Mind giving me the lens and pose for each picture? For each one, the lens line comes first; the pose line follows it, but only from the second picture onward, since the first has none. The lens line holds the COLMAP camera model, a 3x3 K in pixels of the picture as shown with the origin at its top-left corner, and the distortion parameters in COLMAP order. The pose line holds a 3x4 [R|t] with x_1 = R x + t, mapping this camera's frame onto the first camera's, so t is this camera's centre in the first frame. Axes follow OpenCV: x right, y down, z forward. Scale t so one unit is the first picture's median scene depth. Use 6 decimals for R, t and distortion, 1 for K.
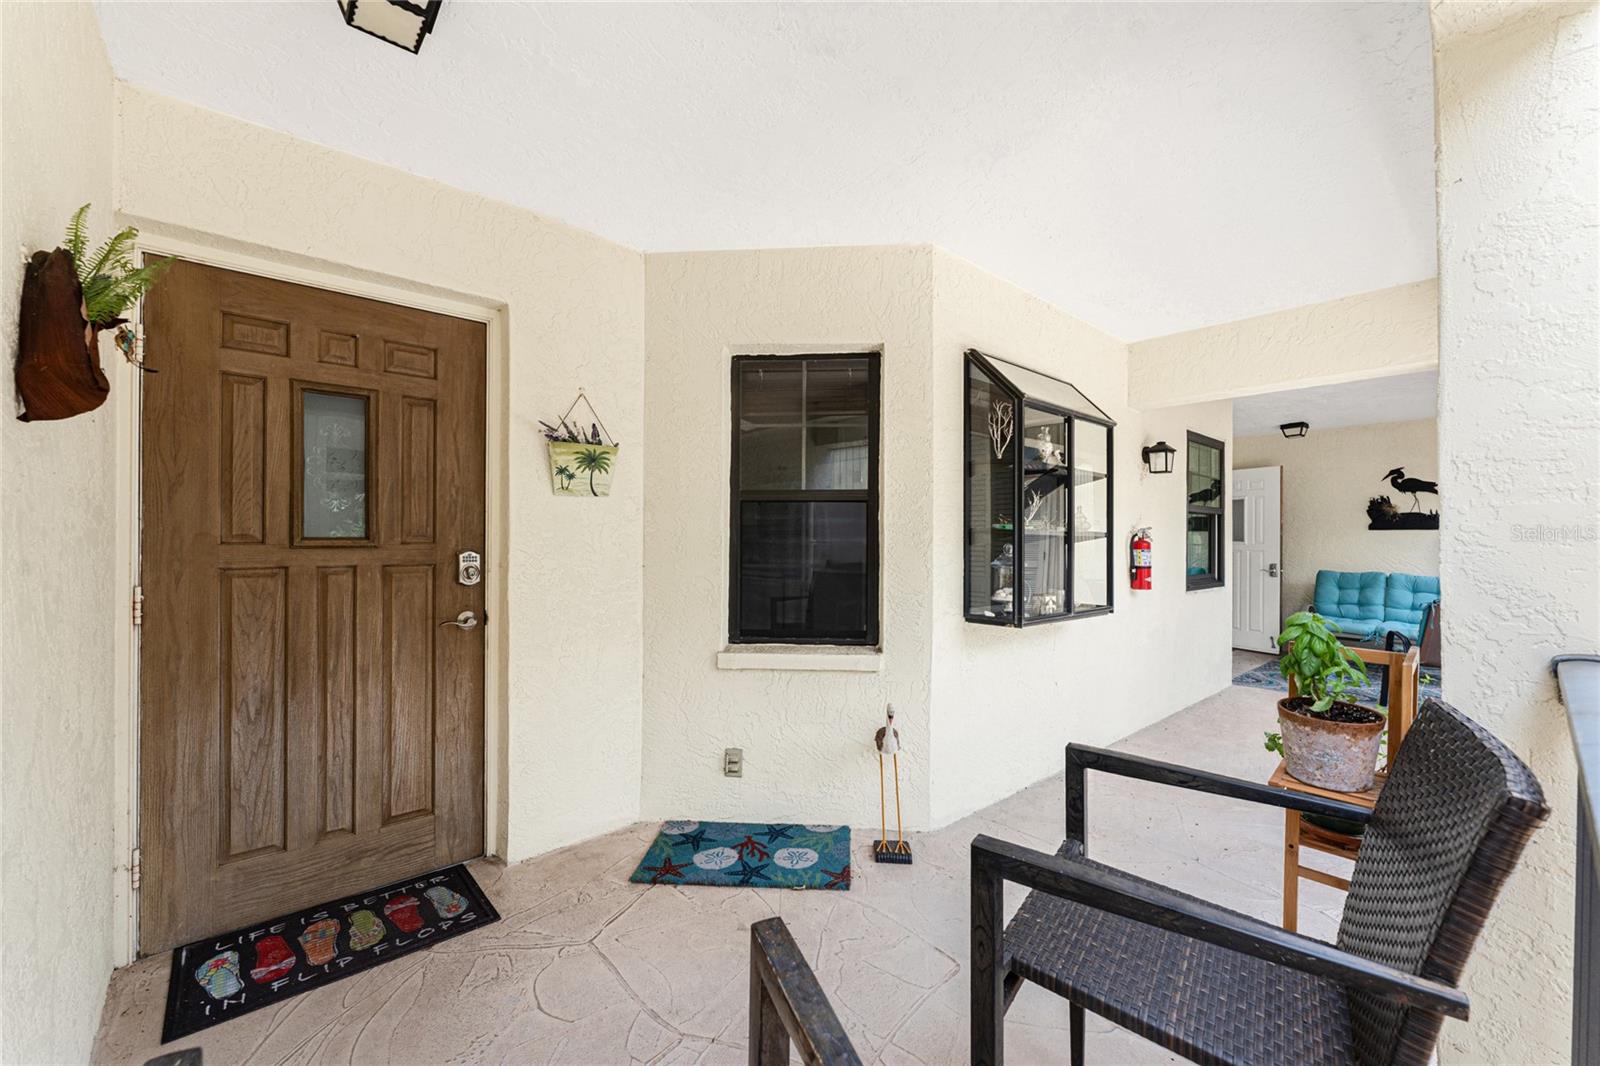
lens RADIAL K [[637.6, 0, 806.8], [0, 637.6, 540.2], [0, 0, 1]] dist [-0.000303, -0.000055]
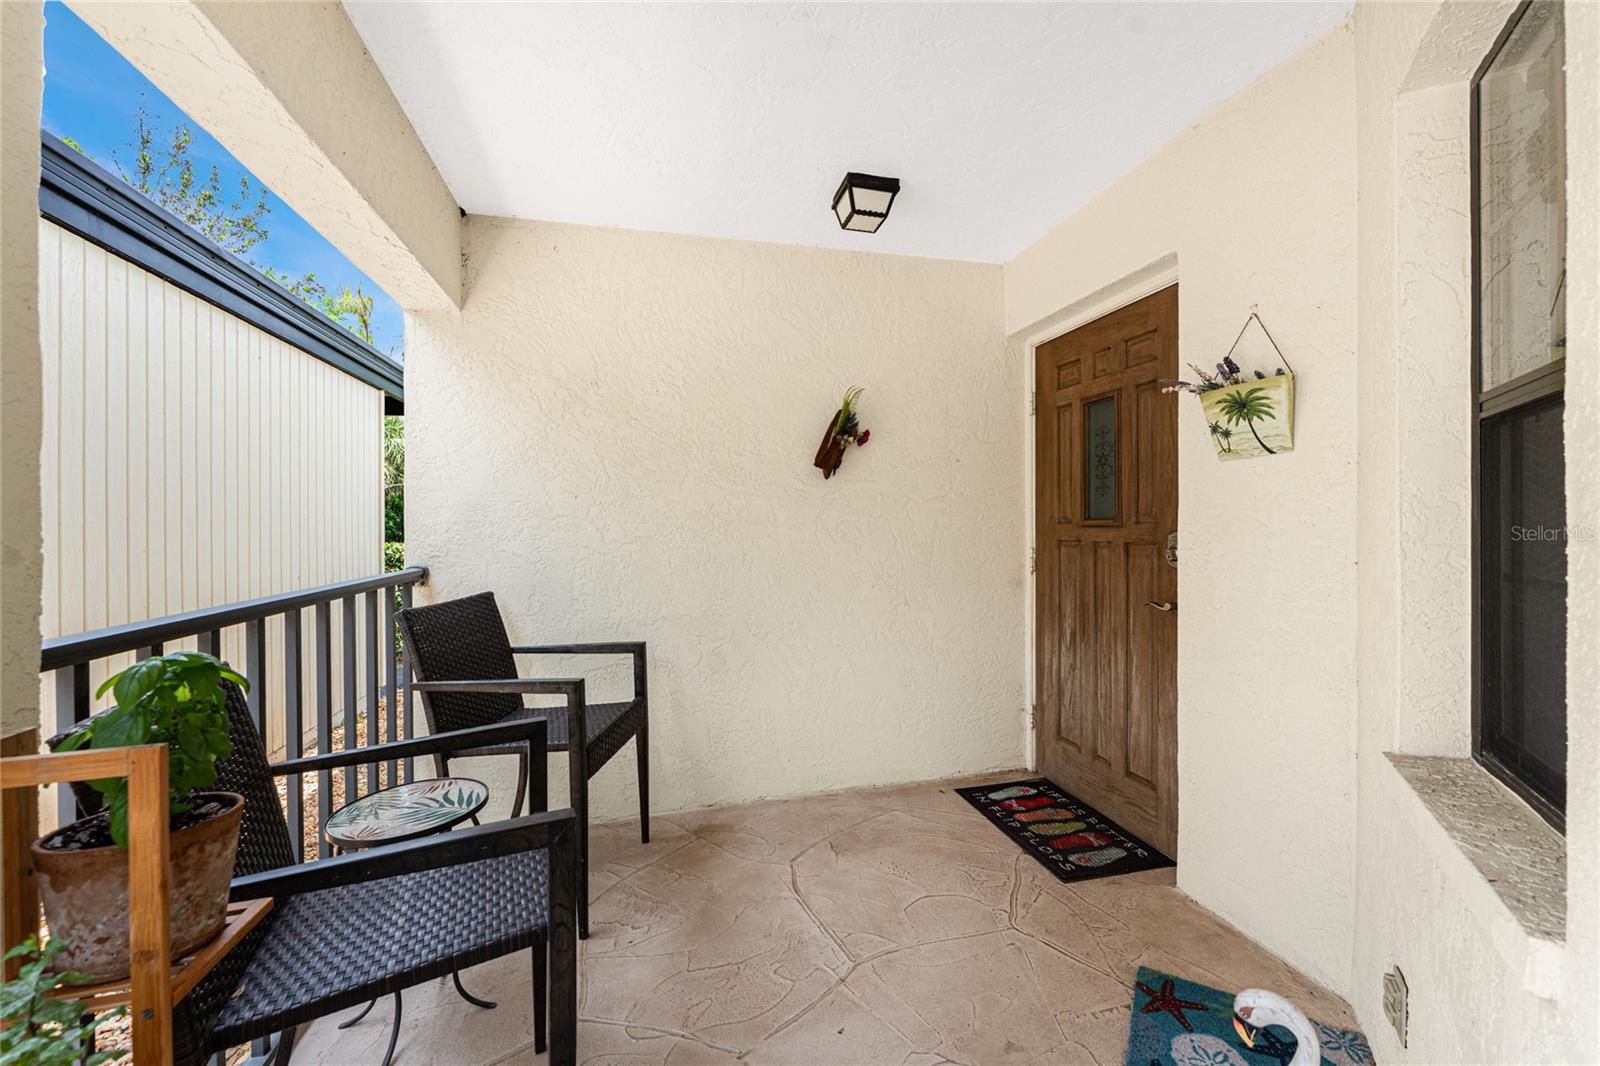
lens RADIAL K [[638.3, 0, 800.0], [0, 638.3, 533.0], [0, 0, 1]] dist [-0.000550, -0.000077]
pose [[-0.463225, 0.011750, -0.886163, 0.601797], [-0.001116, 0.999904, 0.013841, 0.007526], [0.886240, 0.007400, -0.463168, 1.032573]]
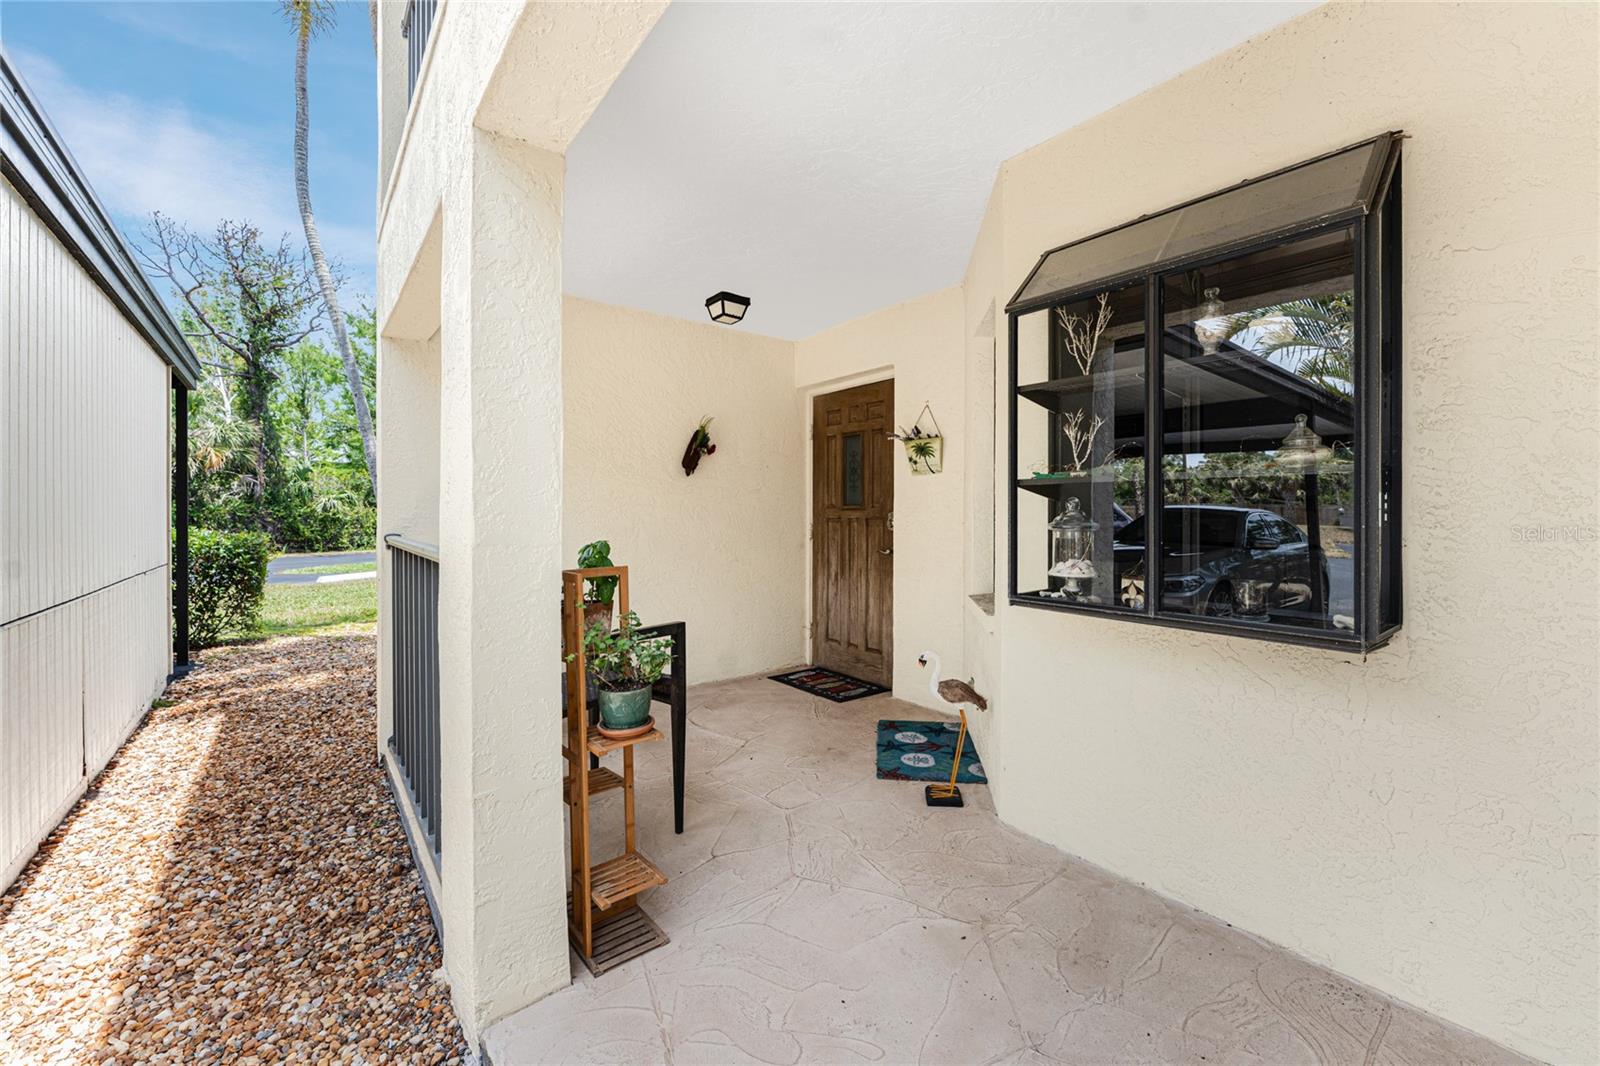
lens RADIAL K [[638.3, 0, 800.0], [0, 638.3, 533.0], [0, 0, 1]] dist [-0.000550, -0.000077]
pose [[-0.064271, 0.022661, -0.997675, 1.340985], [-0.008423, 0.999694, 0.023250, 0.040638], [0.997897, 0.009898, -0.064060, 0.941055]]
